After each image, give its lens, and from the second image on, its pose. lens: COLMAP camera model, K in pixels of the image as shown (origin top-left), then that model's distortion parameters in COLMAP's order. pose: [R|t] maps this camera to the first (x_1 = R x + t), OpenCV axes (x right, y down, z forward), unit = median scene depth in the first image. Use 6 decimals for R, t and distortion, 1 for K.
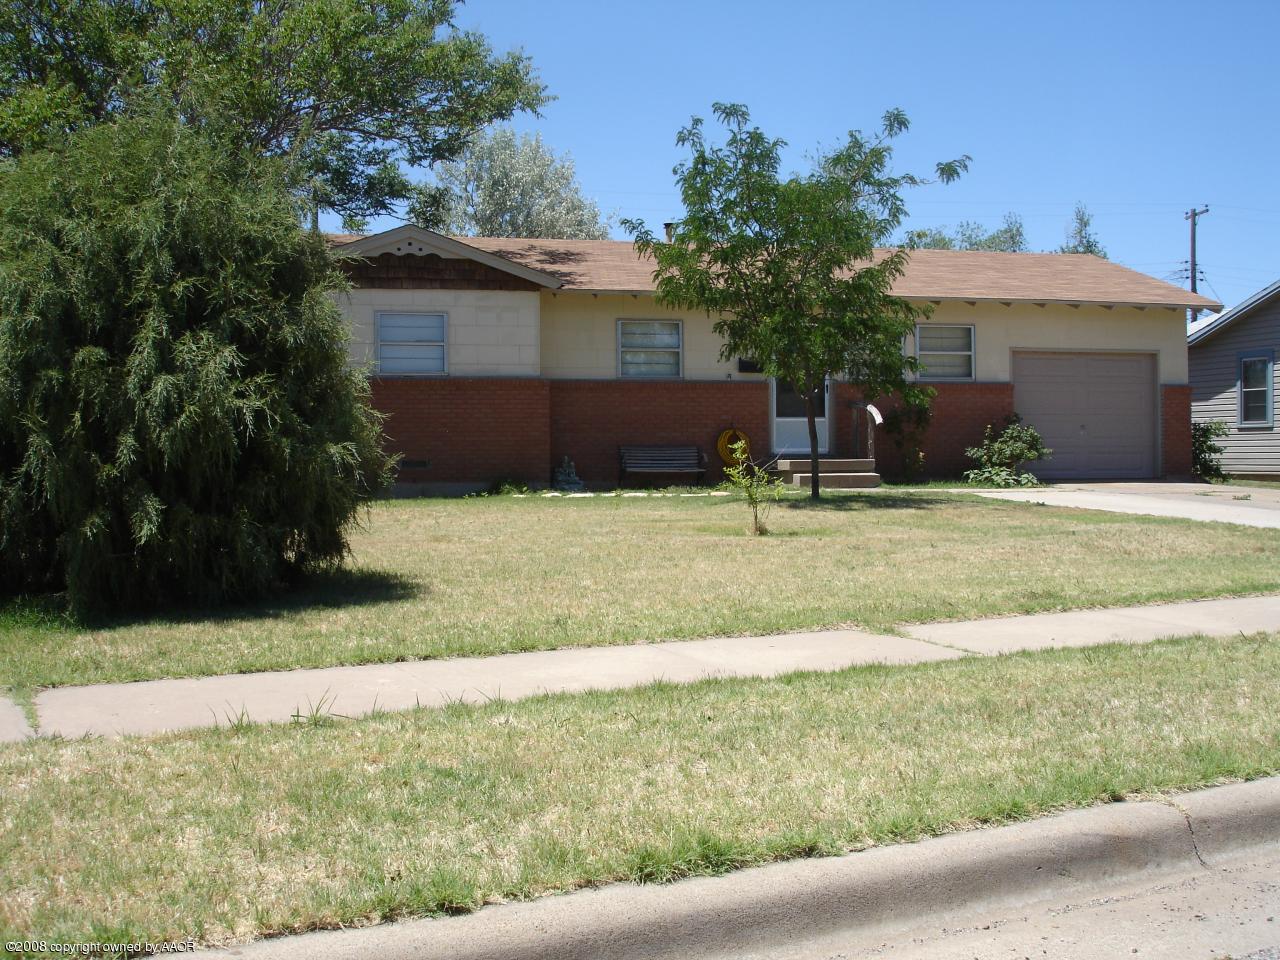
lens RADIAL K [[1451.2, 0, 640.0], [0, 1451.2, 480.0], [0, 0, 1]] dist [-0.073899, -0.110781]
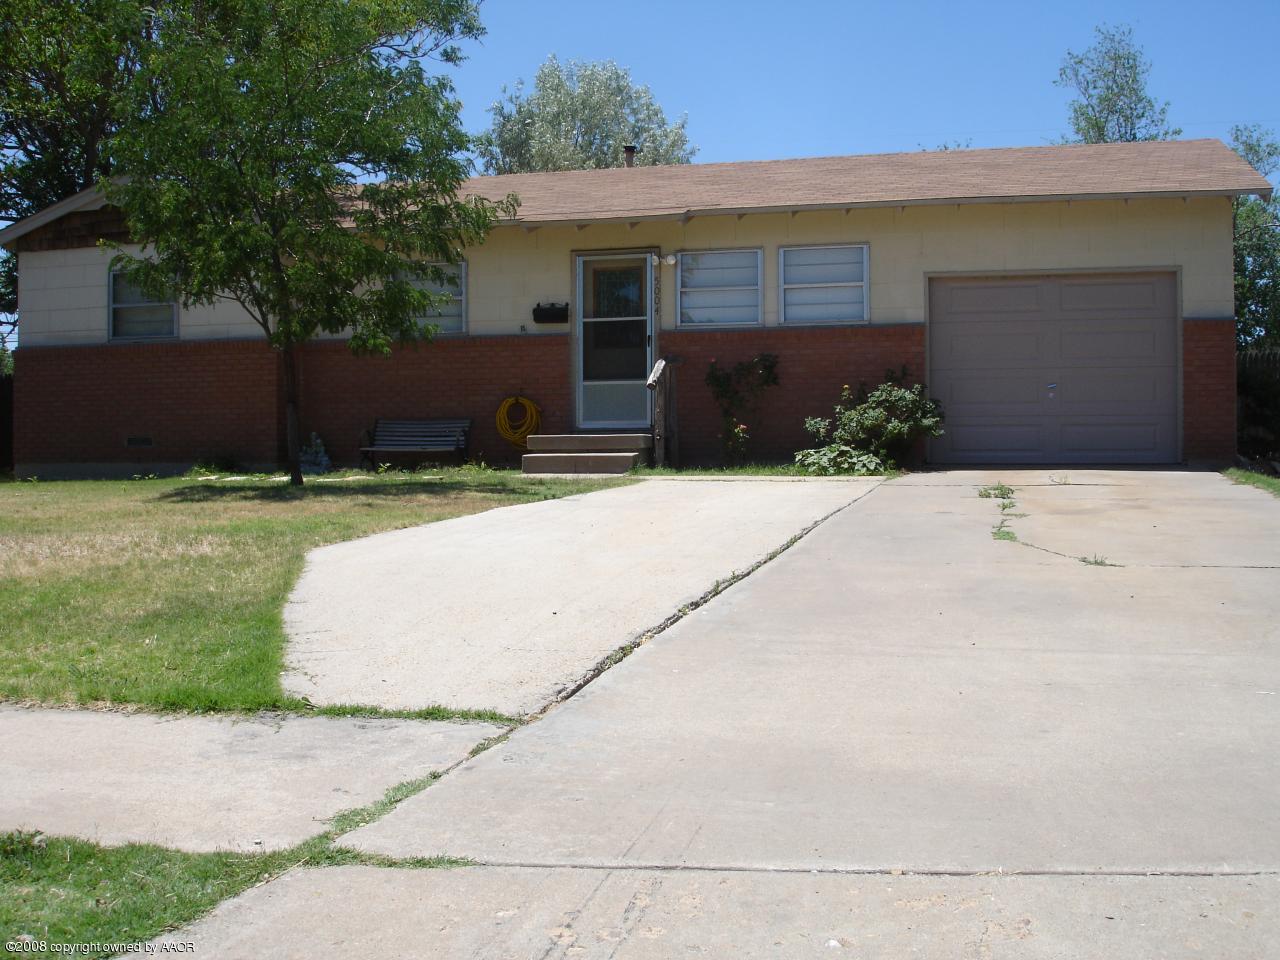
lens RADIAL K [[1451.2, 0, 640.0], [0, 1451.2, 480.0], [0, 0, 1]] dist [-0.073899, -0.110781]
pose [[0.888745, 0.010405, -0.458284, 0.477444], [-0.006859, 0.999932, 0.009400, 0.001896], [0.458351, -0.005211, 0.888756, 0.338639]]
